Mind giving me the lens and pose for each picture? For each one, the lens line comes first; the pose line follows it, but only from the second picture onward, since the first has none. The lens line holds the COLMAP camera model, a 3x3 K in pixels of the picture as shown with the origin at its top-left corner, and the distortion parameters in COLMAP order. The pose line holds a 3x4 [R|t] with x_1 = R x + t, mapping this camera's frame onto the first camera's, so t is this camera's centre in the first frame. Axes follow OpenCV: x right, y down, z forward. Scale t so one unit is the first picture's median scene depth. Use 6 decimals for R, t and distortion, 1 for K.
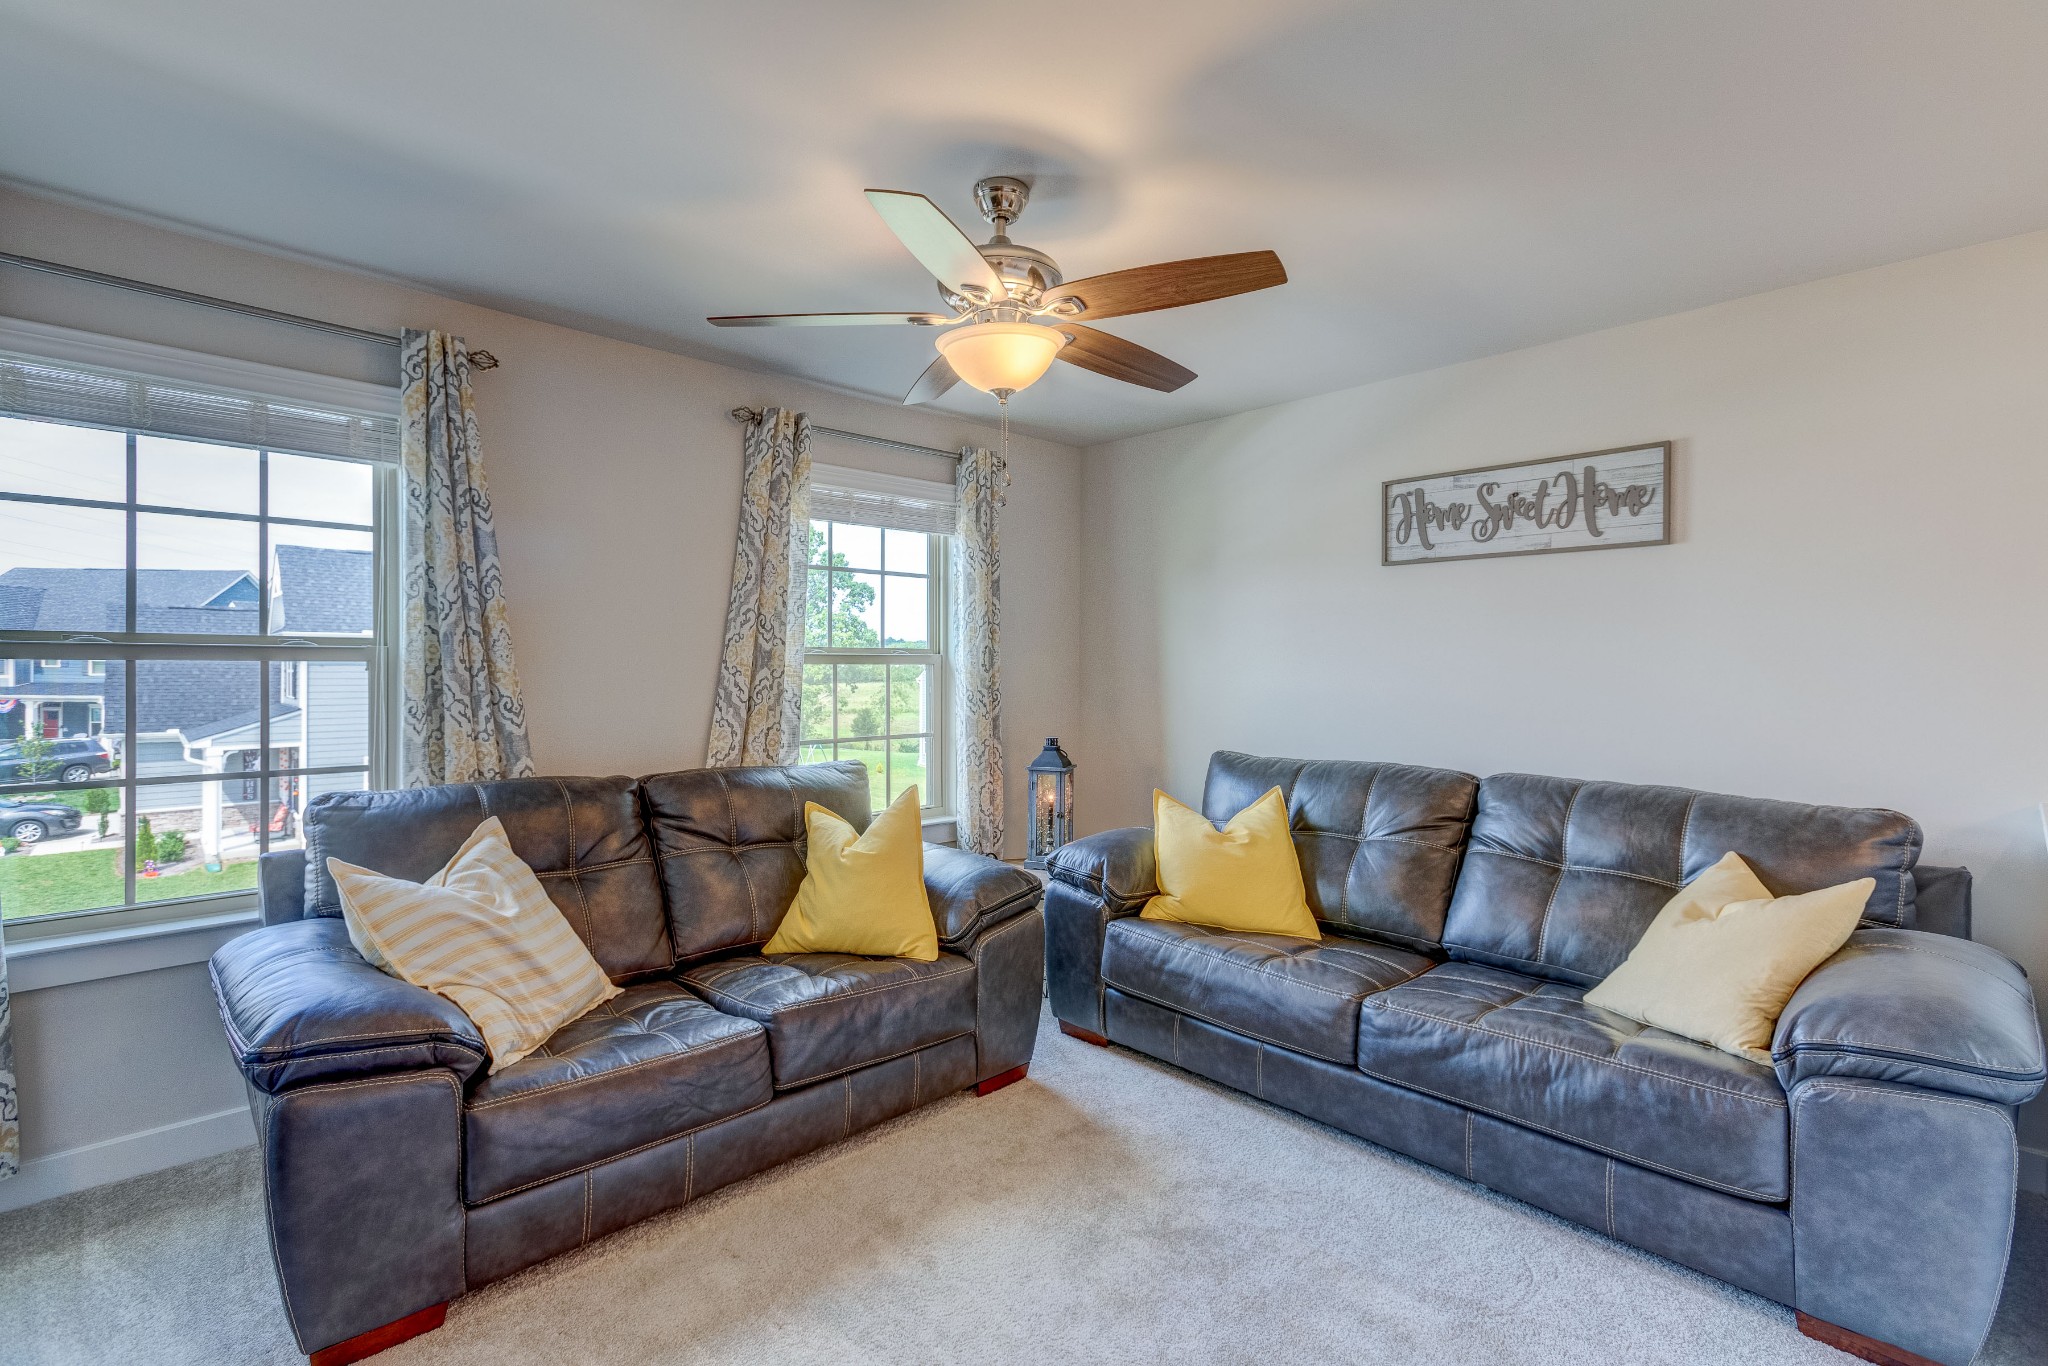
lens RADIAL K [[916.3, 0, 1026.5], [0, 916.3, 676.5], [0, 0, 1]] dist [-0.003356, 0.006035]
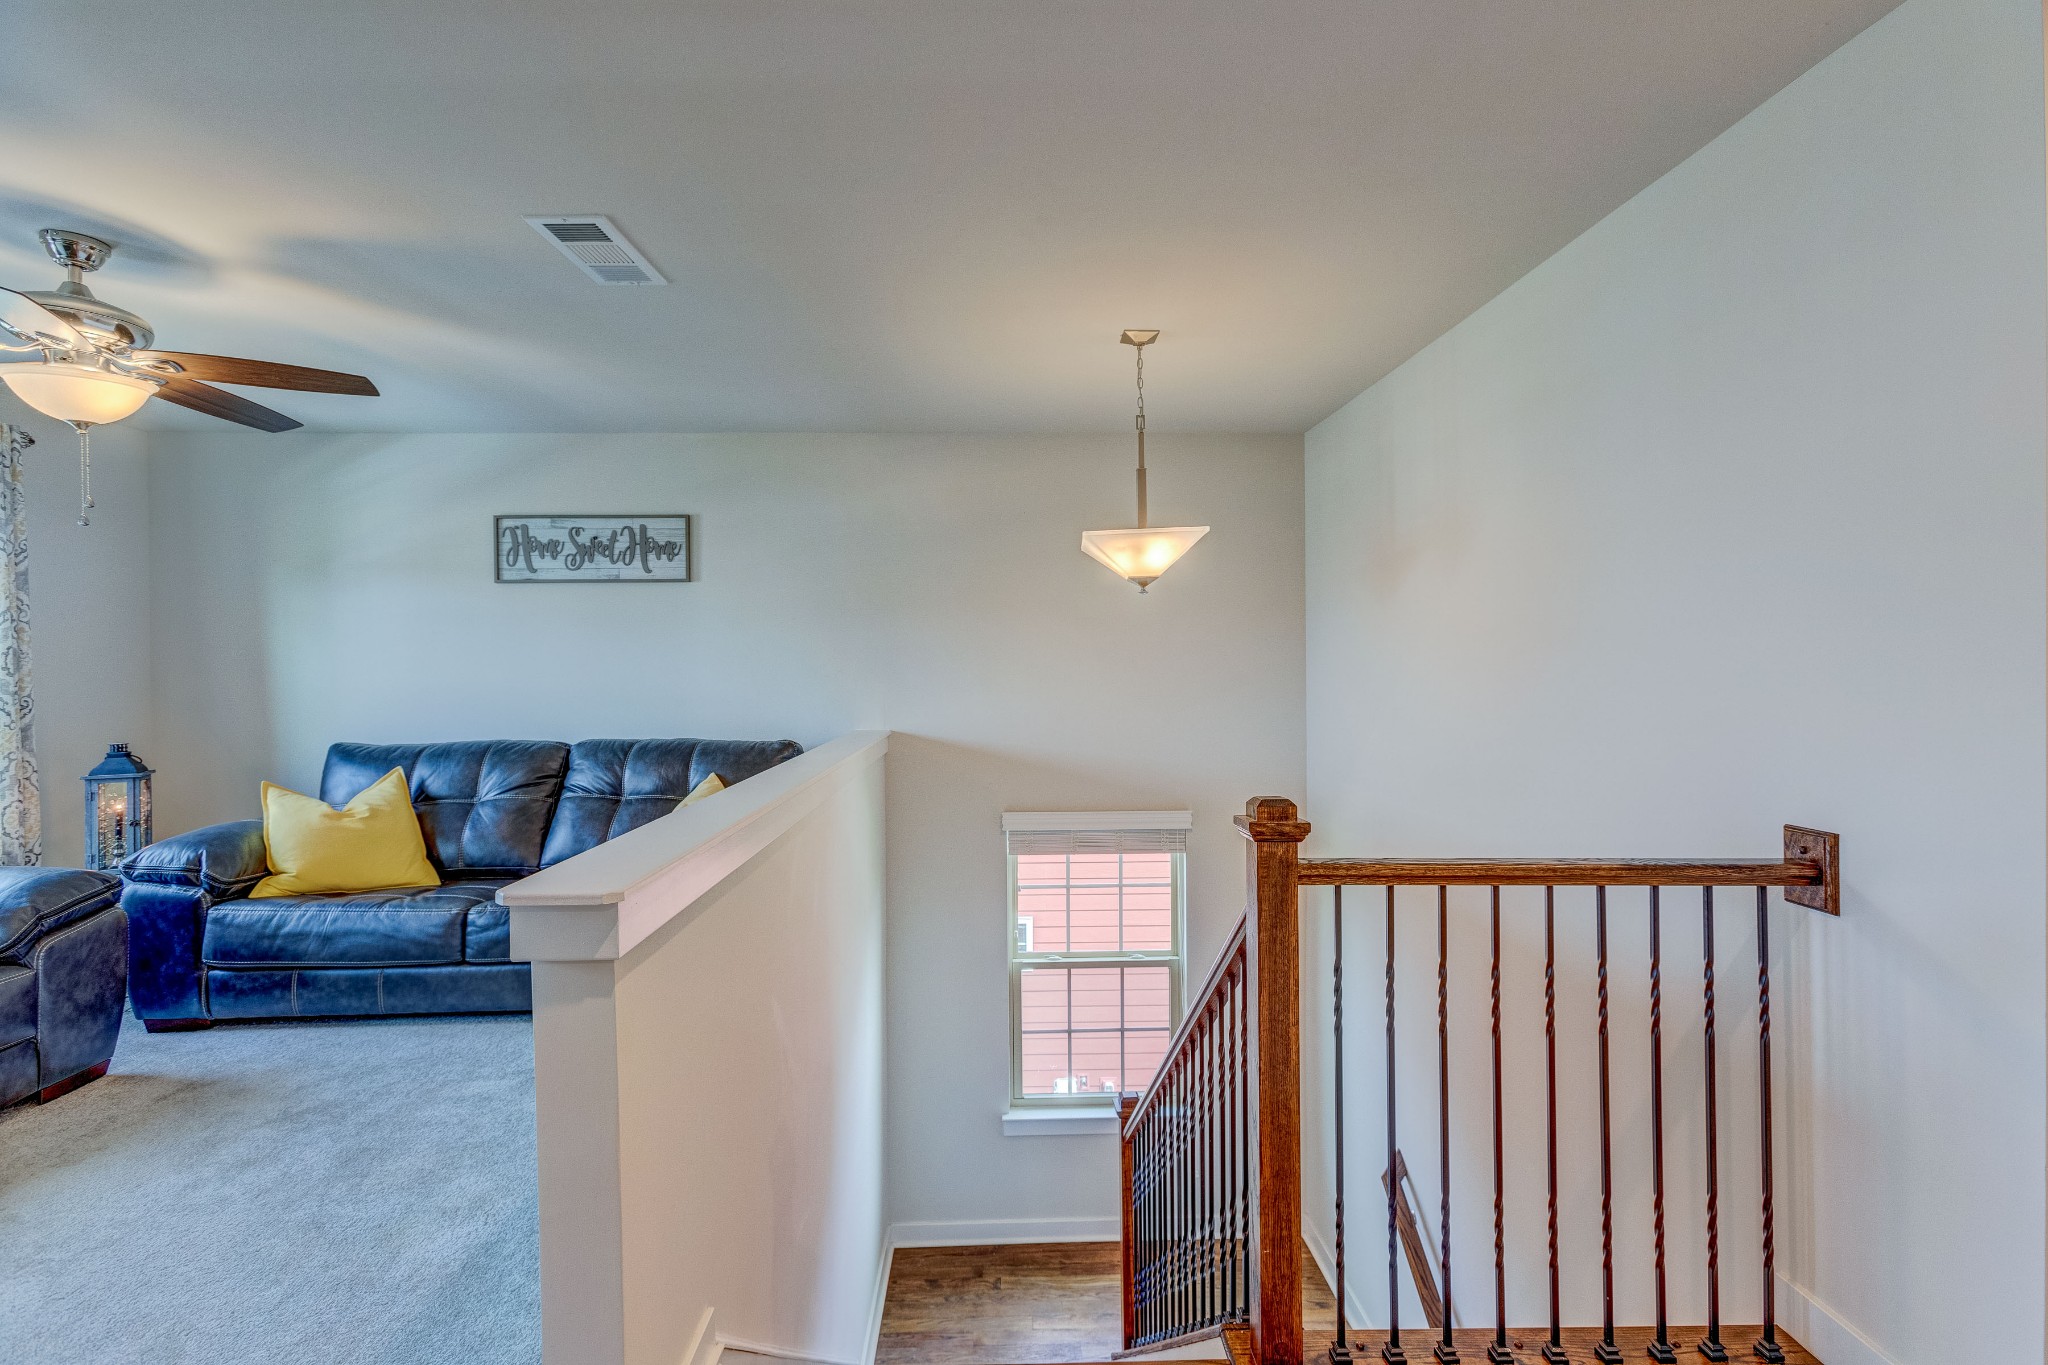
lens RADIAL K [[916.3, 0, 1024.4], [0, 916.3, 671.1], [0, 0, 1]] dist [-0.003356, 0.006035]
pose [[0.664990, -0.018489, 0.746623, -0.075353], [0.020665, 0.999766, 0.006353, 0.006633], [-0.746566, 0.011204, 0.665217, -0.431931]]
